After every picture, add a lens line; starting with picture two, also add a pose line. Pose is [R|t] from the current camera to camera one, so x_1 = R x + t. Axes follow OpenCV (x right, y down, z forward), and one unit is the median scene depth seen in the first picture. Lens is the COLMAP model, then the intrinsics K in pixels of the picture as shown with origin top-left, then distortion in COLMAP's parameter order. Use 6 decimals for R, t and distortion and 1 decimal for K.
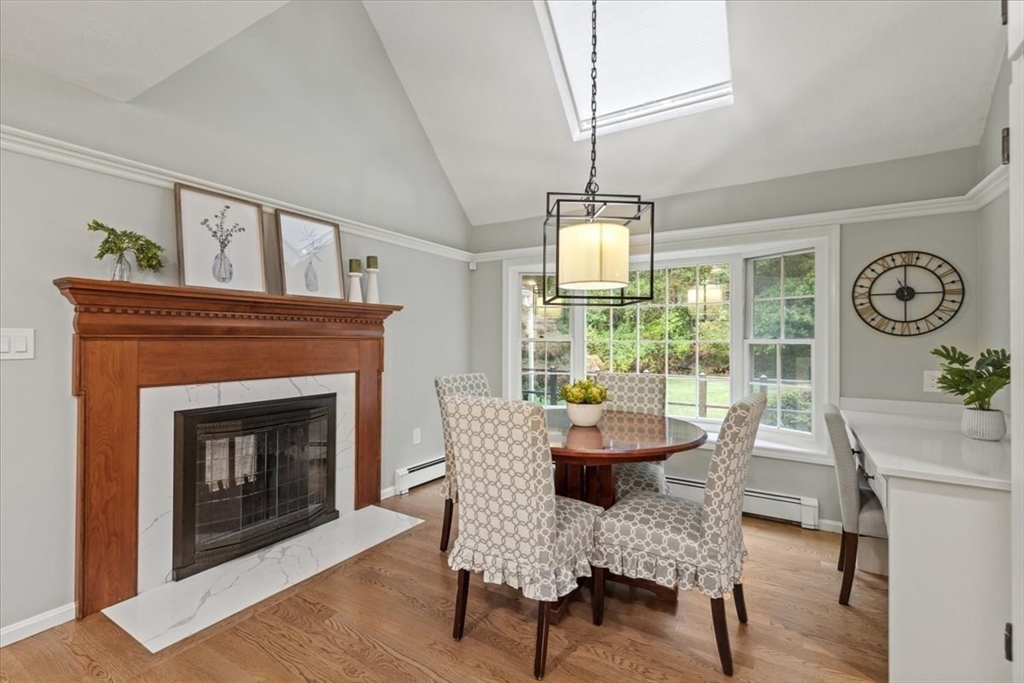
lens RADIAL K [[460.0, 0, 512.0], [0, 460.0, 341.5], [0, 0, 1]] dist [0.009208, 0.000316]
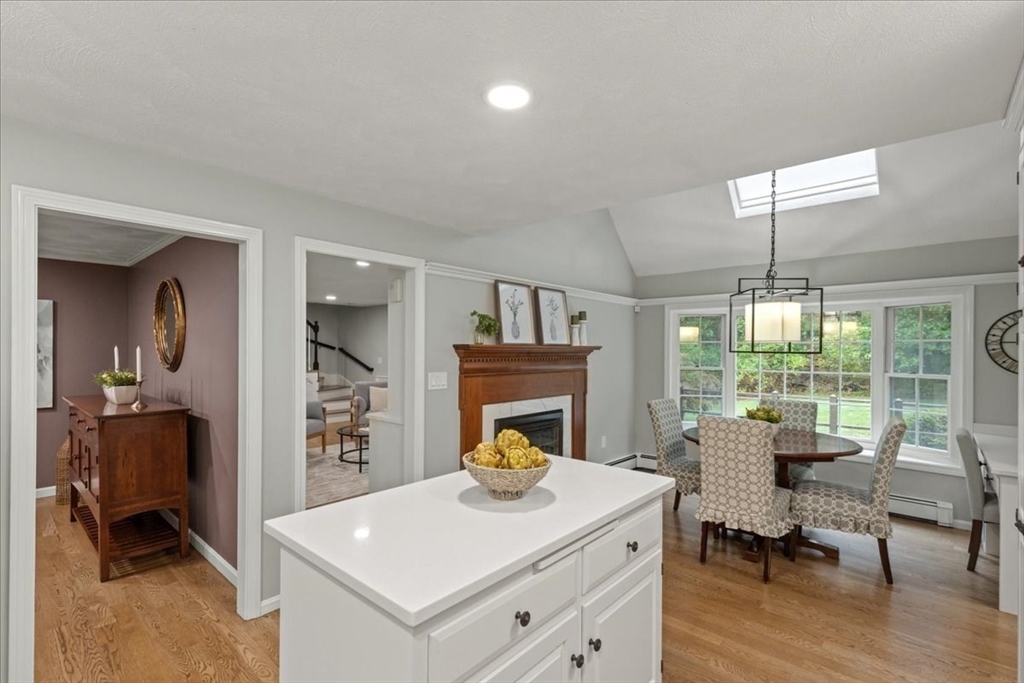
lens RADIAL K [[463.7, 0, 509.7], [0, 463.7, 351.9], [0, 0, 1]] dist [0.002088, -0.000507]
pose [[0.982683, 0.003273, -0.185263, -0.301410], [-0.003226, 0.999995, 0.000553, -0.071958], [0.185264, 0.000054, 0.982689, -0.482872]]
